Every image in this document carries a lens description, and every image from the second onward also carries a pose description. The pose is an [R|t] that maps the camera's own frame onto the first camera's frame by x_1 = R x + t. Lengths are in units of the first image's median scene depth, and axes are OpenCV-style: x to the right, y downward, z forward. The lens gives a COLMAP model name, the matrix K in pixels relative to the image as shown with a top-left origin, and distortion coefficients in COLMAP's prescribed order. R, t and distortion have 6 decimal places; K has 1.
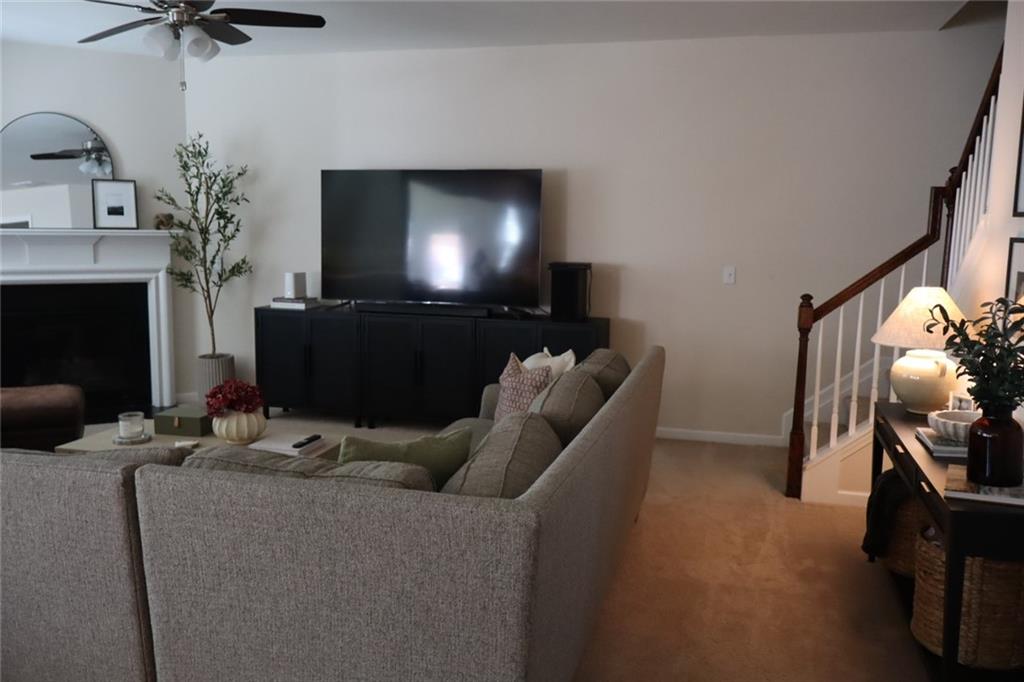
lens RADIAL K [[850.2, 0, 512.0], [0, 850.2, 341.0], [0, 0, 1]] dist [-0.005816, -0.006040]
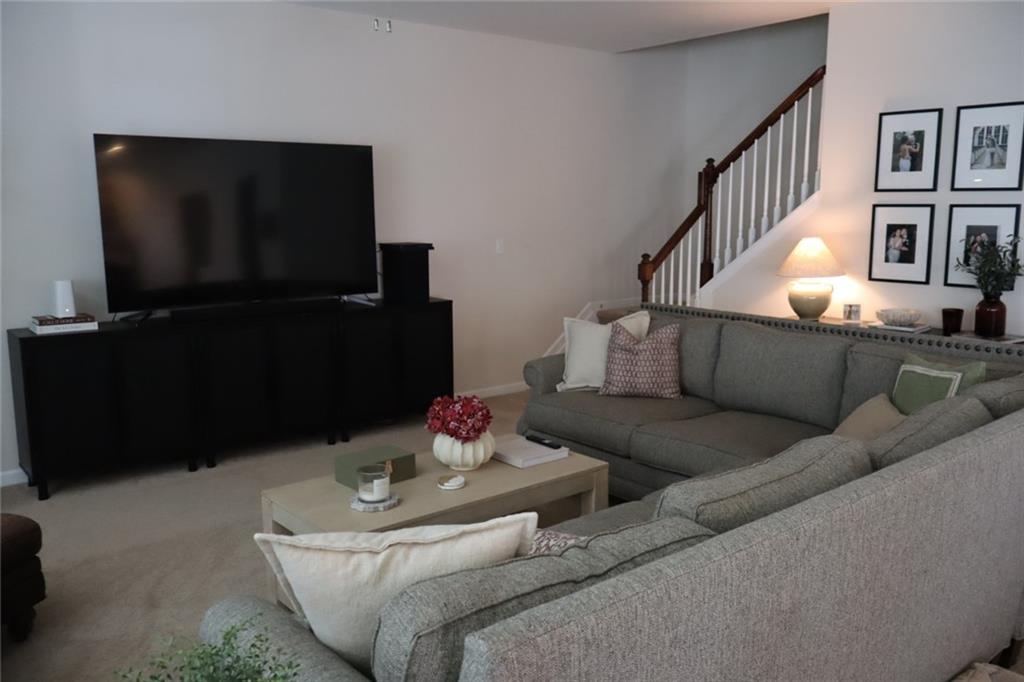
lens RADIAL K [[850.2, 0, 512.0], [0, 850.2, 341.0], [0, 0, 1]] dist [-0.005816, -0.006040]
pose [[0.571956, -0.143911, 0.807562, -0.653052], [0.127140, 0.988146, 0.086045, -0.047317], [-0.810371, 0.053459, 0.583473, 0.320549]]
